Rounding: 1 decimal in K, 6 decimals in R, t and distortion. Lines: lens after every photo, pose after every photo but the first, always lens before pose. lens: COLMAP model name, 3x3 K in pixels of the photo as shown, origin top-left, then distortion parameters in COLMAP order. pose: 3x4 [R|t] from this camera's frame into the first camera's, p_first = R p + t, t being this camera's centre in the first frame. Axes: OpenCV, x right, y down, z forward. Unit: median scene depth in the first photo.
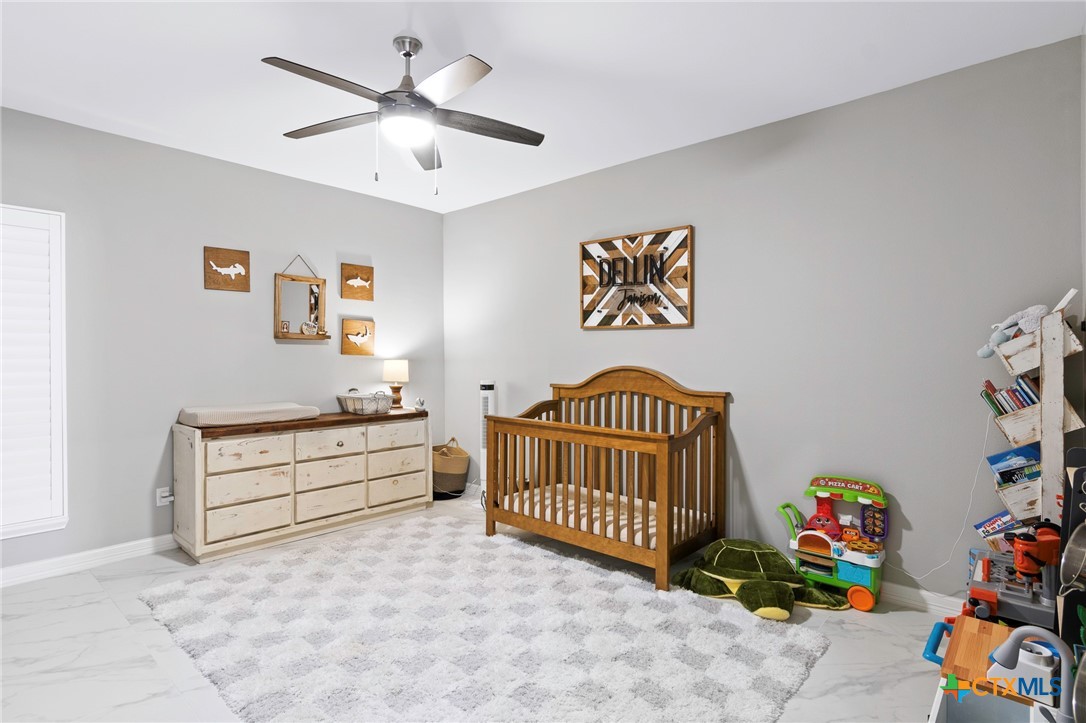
lens RADIAL K [[550.5, 0, 539.2], [0, 550.5, 360.4], [0, 0, 1]] dist [-0.005128, 0.003989]
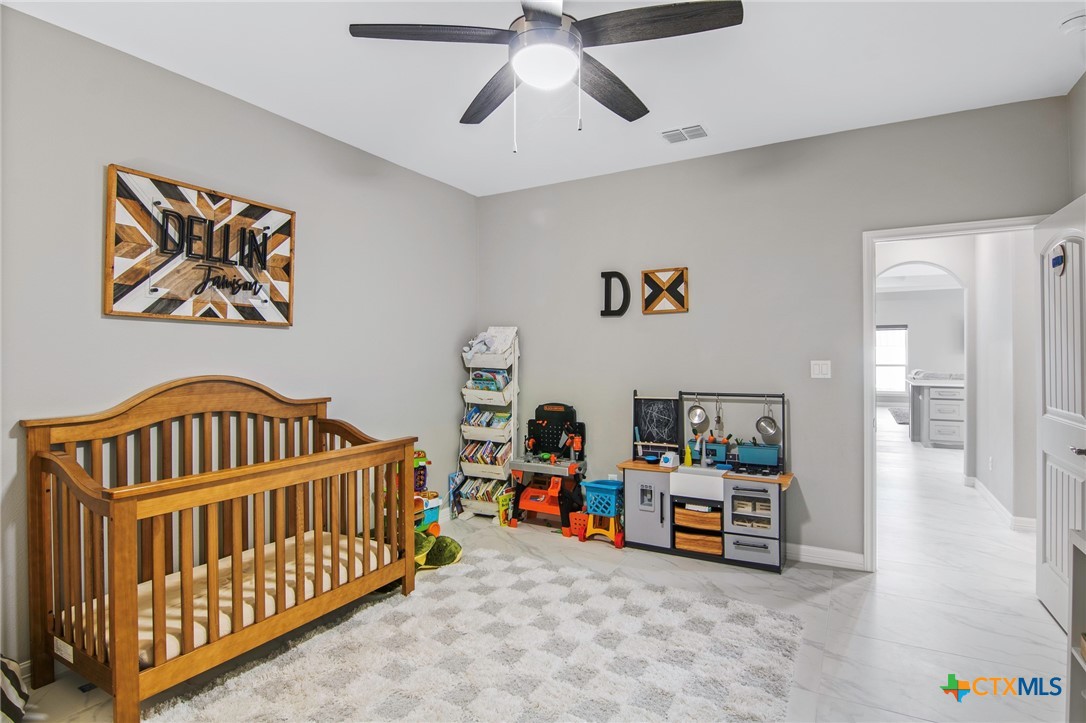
lens RADIAL K [[550.5, 0, 539.5], [0, 550.5, 361.2], [0, 0, 1]] dist [-0.005128, 0.003989]
pose [[-0.206101, -0.000253, 0.978531, -0.621730], [0.022724, 0.999729, 0.005045, -0.002129], [-0.978267, 0.023276, -0.206039, 0.745632]]
